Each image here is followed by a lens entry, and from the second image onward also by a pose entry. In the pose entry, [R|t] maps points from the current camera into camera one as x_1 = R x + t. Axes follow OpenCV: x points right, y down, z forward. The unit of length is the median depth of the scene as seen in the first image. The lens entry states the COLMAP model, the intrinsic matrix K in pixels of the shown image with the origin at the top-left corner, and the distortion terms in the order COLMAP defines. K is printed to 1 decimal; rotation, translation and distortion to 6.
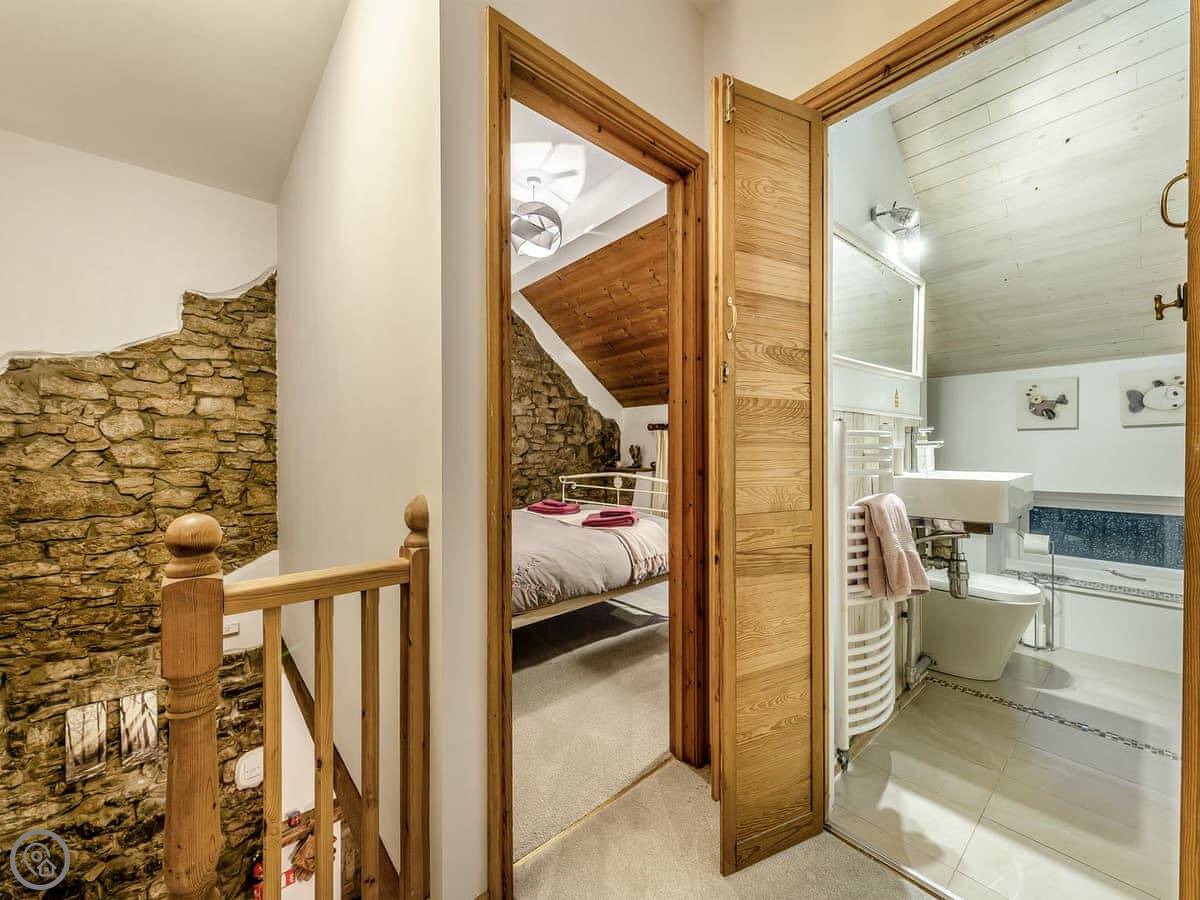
lens RADIAL K [[474.3, 0, 597.0], [0, 474.3, 453.0], [0, 0, 1]] dist [0.001287, 0.000157]
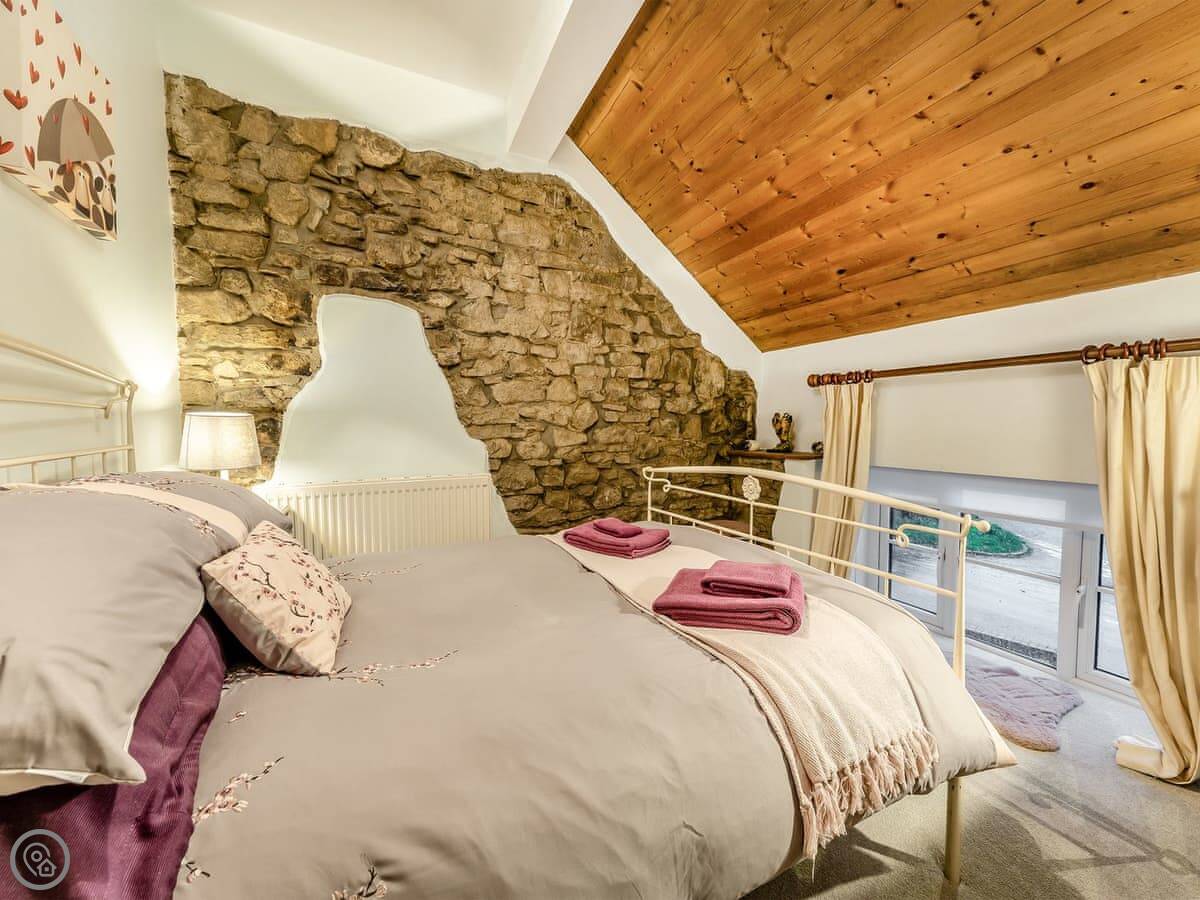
lens RADIAL K [[474.3, 0, 597.0], [0, 474.3, 453.0], [0, 0, 1]] dist [0.001287, 0.000157]
pose [[0.963808, 0.014276, -0.266216, 0.016958], [0.000397, 0.998487, 0.054981, 0.000454], [0.266598, -0.053097, 0.962344, 0.401028]]
